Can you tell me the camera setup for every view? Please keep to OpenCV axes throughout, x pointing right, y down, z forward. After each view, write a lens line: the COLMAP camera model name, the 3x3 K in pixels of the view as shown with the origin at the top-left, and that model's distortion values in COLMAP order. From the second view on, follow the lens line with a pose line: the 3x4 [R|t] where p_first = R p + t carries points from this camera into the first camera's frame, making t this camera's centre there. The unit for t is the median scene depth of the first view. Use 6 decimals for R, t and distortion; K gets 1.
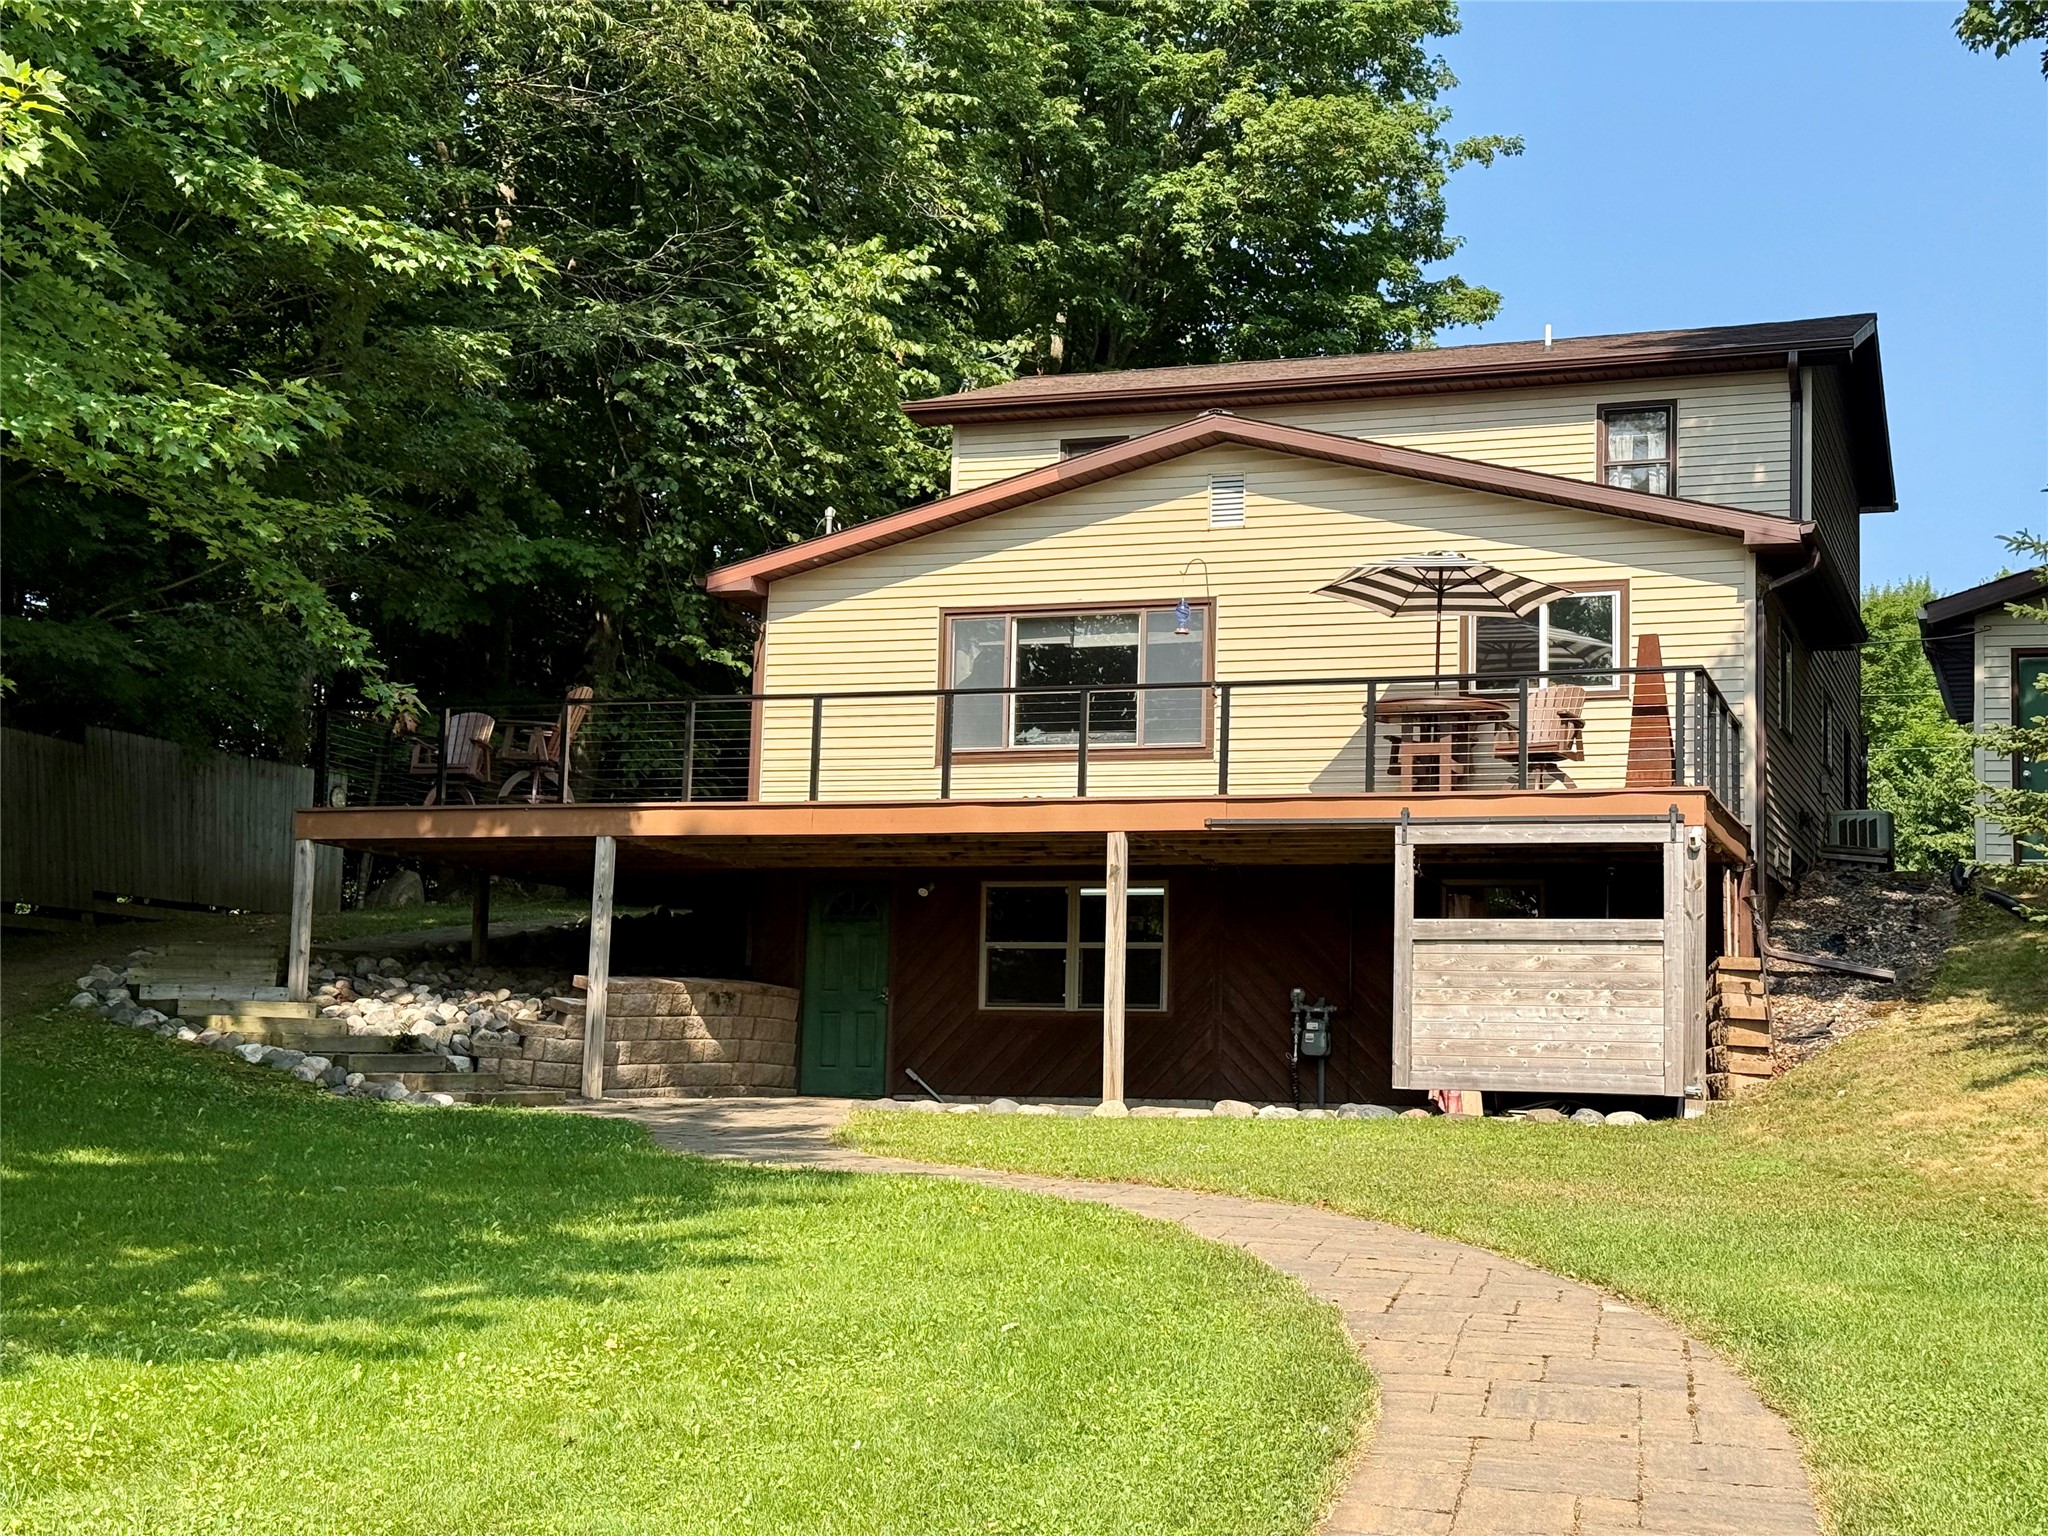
lens RADIAL K [[2930.9, 0, 1017.2], [0, 2930.9, 766.5], [0, 0, 1]] dist [0.140010, 0.000000]
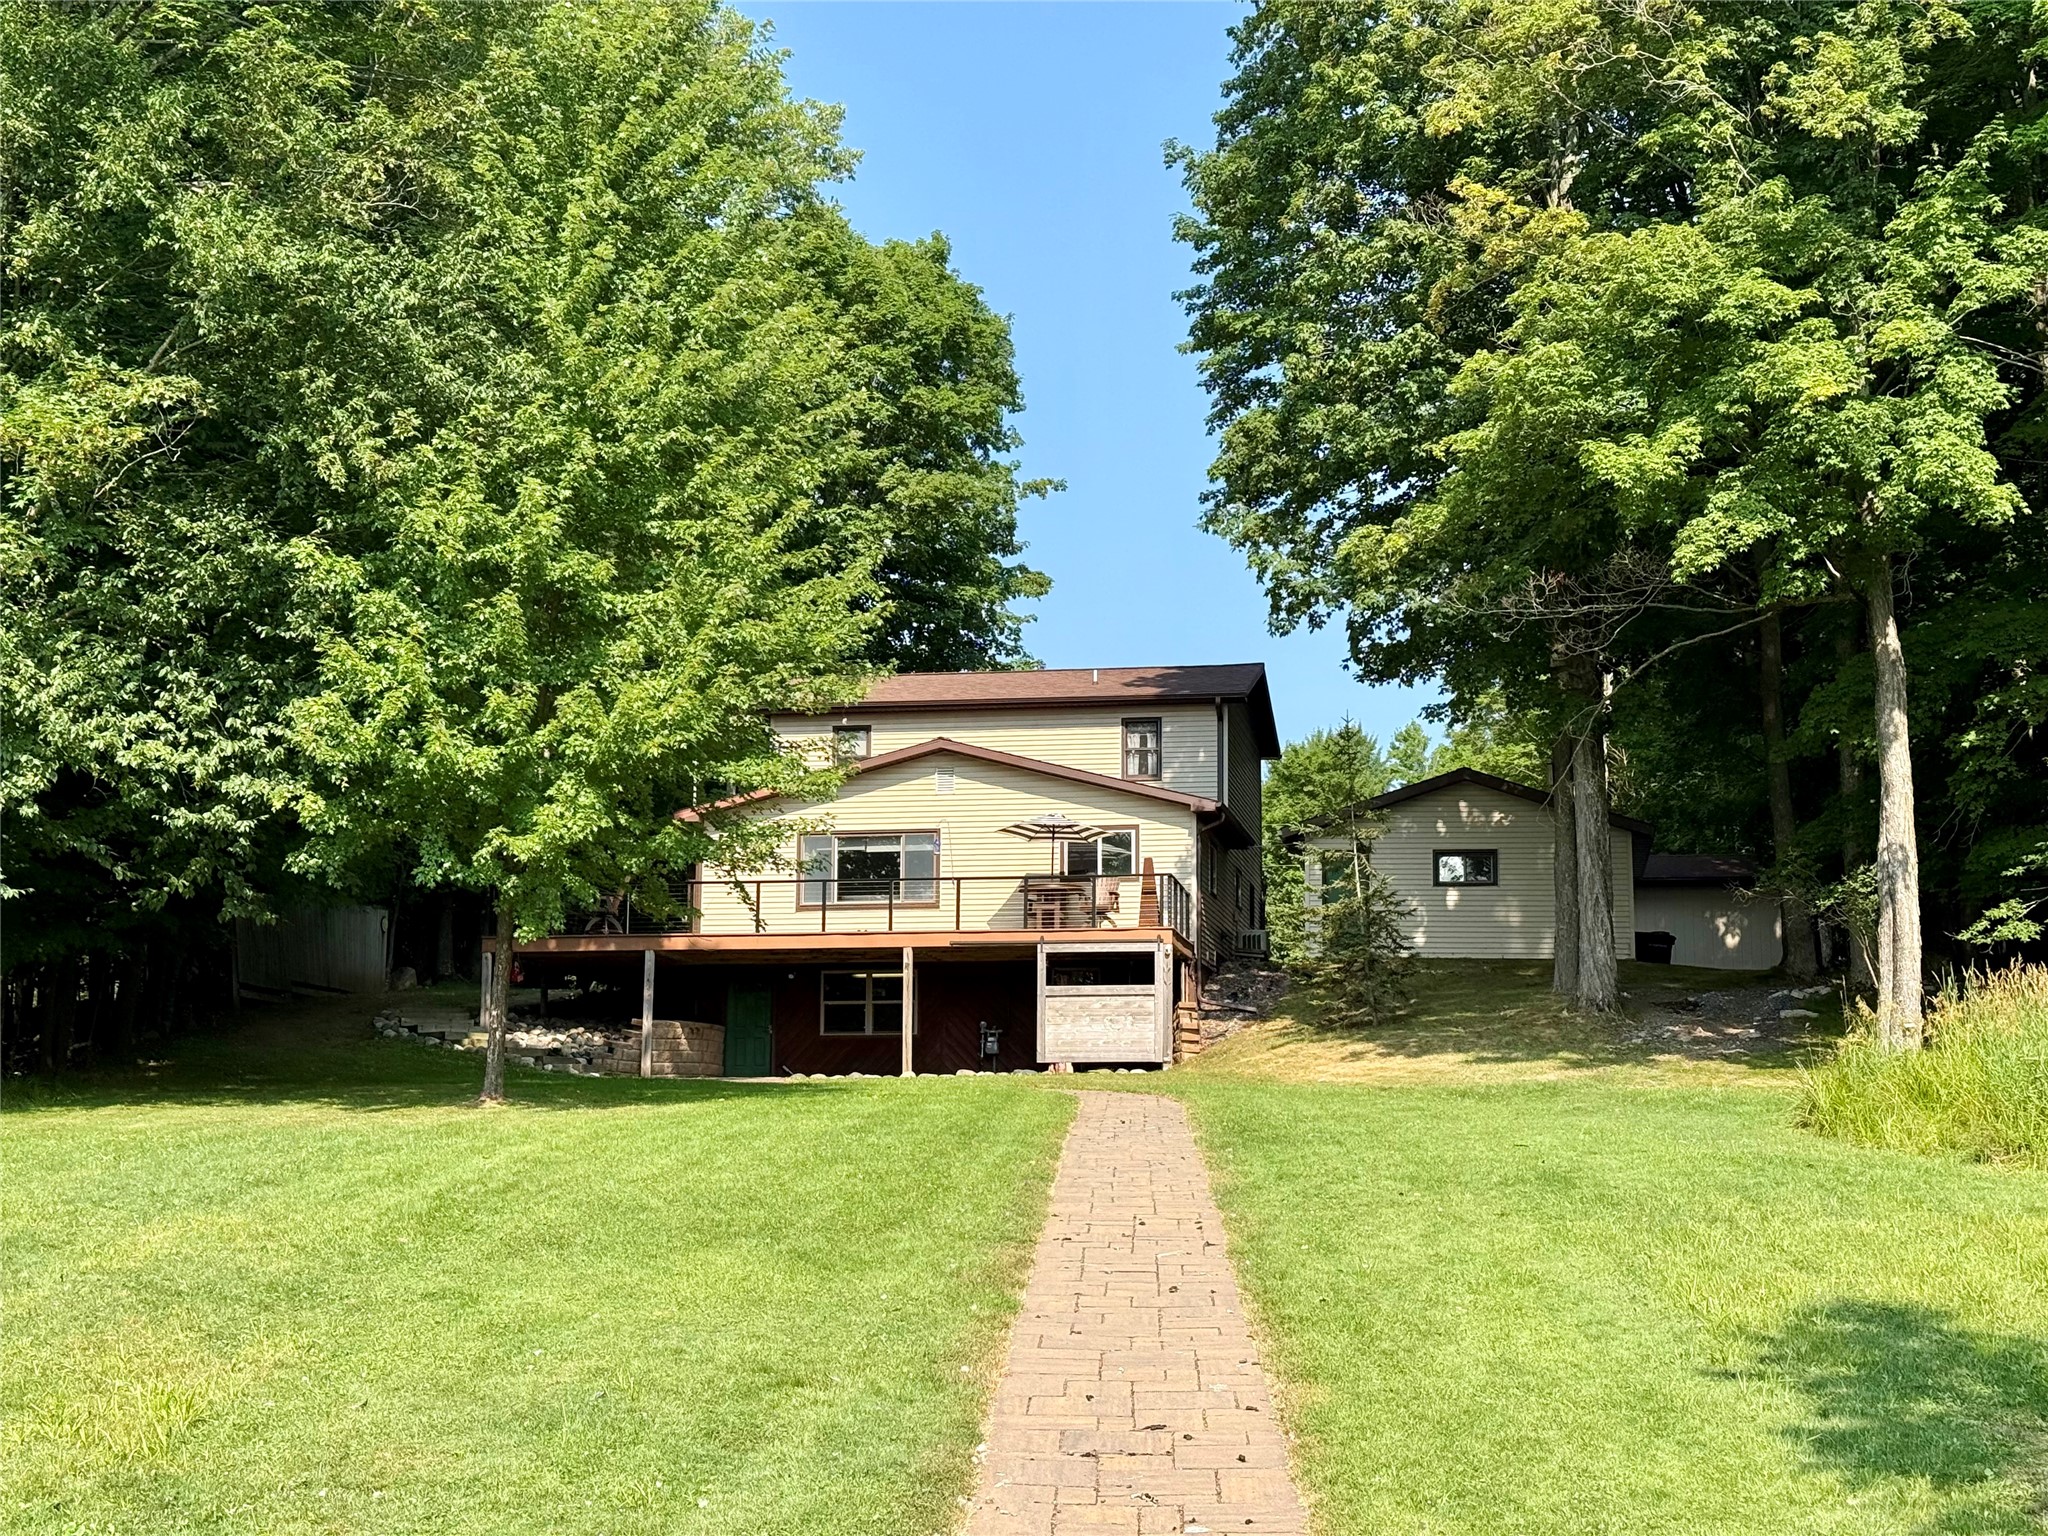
lens RADIAL K [[2930.9, 0, 1043.2], [0, 2930.9, 777.7], [0, 0, 1]] dist [0.140010, 0.000000]
pose [[0.984722, 0.004498, 0.174076, -0.231853], [-0.000116, 0.999683, -0.025174, -0.045597], [-0.174134, 0.024769, 0.984410, -1.083797]]
